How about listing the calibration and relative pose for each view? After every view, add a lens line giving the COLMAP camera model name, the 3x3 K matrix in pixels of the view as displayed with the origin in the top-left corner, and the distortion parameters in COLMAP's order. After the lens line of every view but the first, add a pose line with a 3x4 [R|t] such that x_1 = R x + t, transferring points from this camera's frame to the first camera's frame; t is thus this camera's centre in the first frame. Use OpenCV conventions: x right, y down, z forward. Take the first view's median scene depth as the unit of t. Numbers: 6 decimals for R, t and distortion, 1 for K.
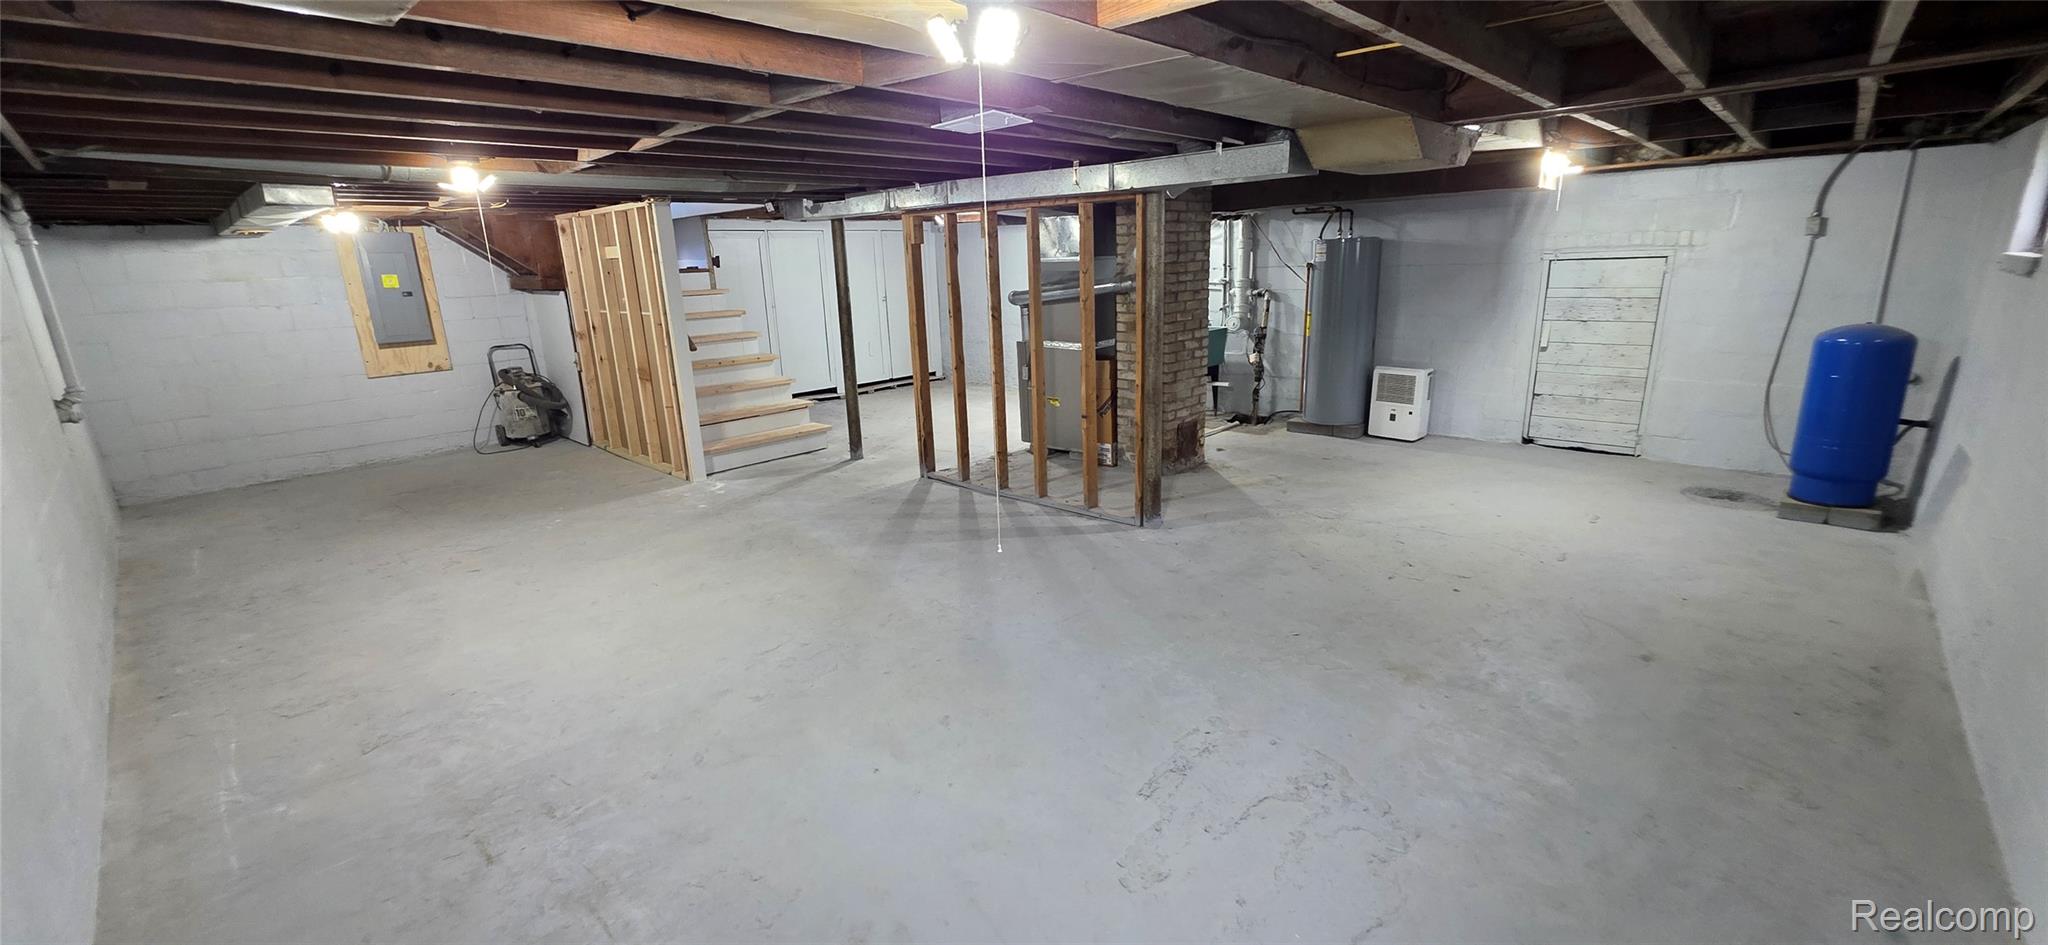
lens RADIAL K [[817.9, 0, 1026.6], [0, 817.9, 467.8], [0, 0, 1]] dist [0.002382, -0.000604]
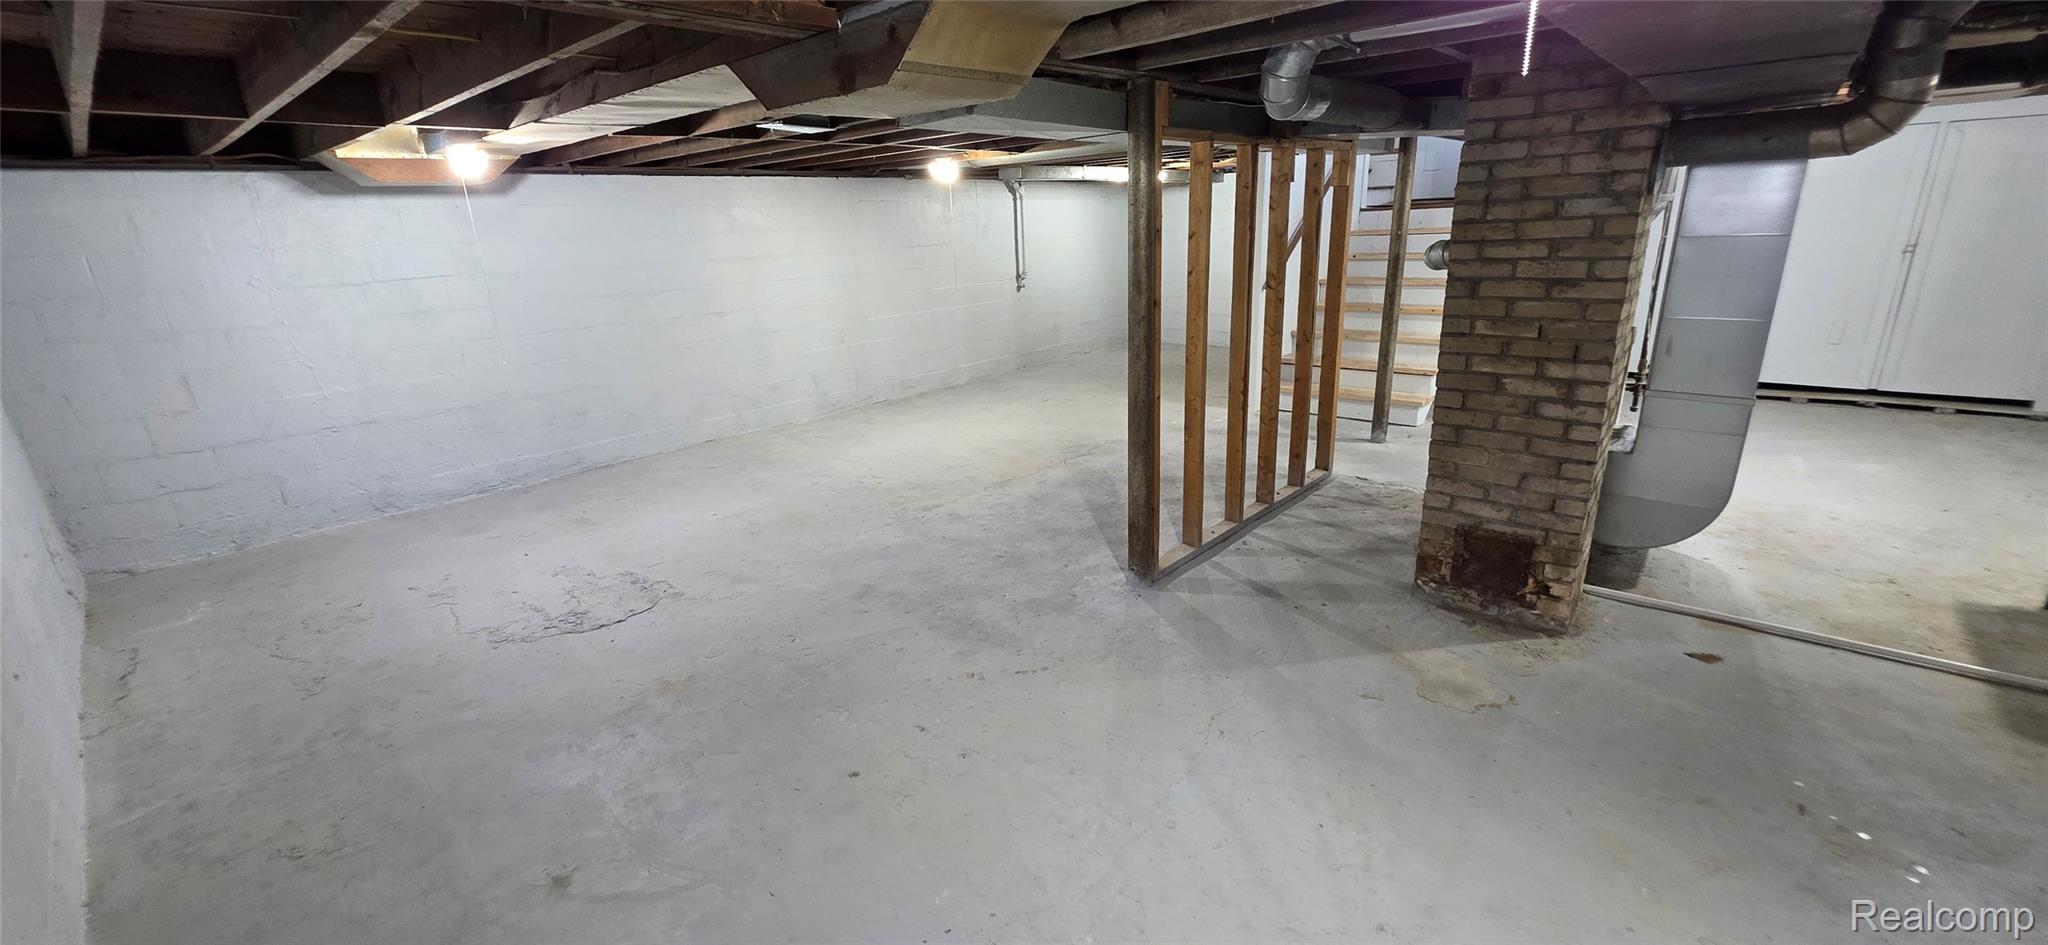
lens RADIAL K [[817.9, 0, 1015.2], [0, 817.9, 472.2], [0, 0, 1]] dist [0.002382, -0.000604]
pose [[0.019411, 0.323391, -0.946066, 0.711744], [-0.209613, 0.926531, 0.312413, -0.200976], [0.977592, 0.192244, 0.085772, 0.686390]]
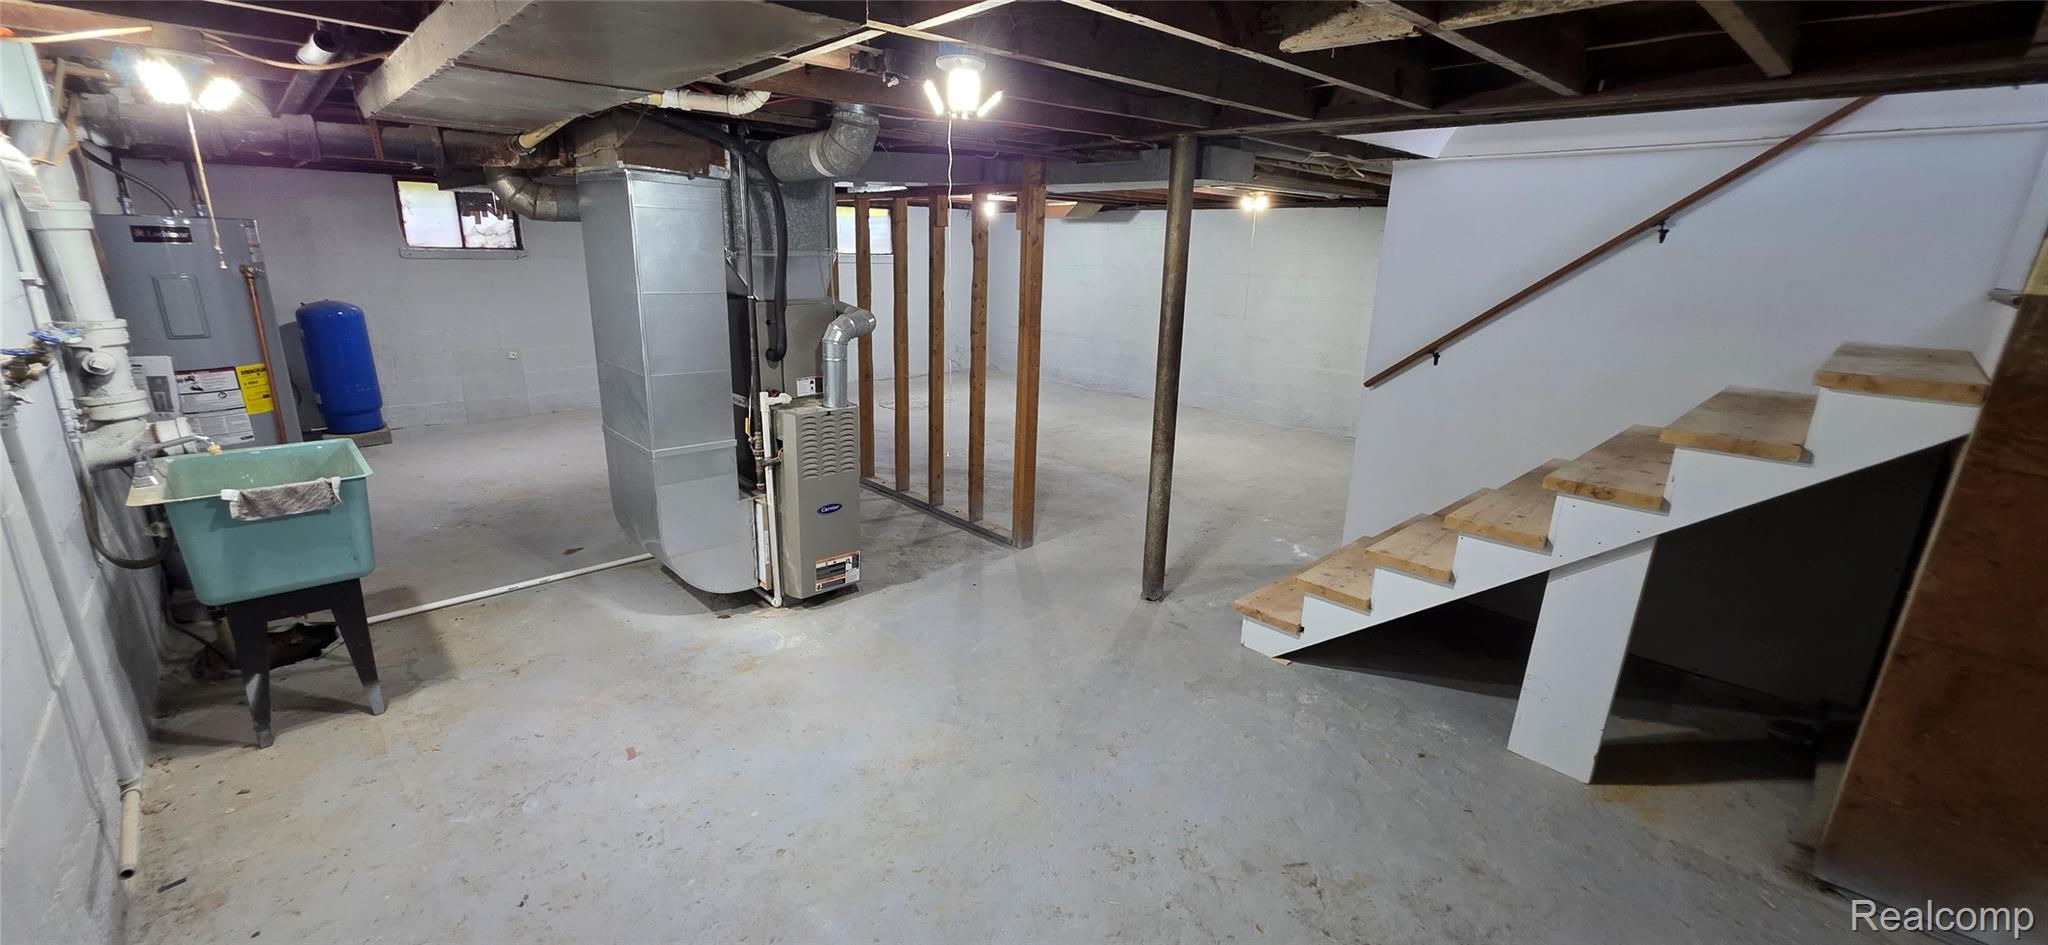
lens RADIAL K [[817.9, 0, 1010.9], [0, 817.9, 477.5], [0, 0, 1]] dist [0.002382, -0.000604]
pose [[-0.996866, -0.017380, 0.077176, -0.147782], [0.024032, 0.862933, 0.504746, -0.443485], [-0.075370, 0.505019, -0.859811, 1.712640]]
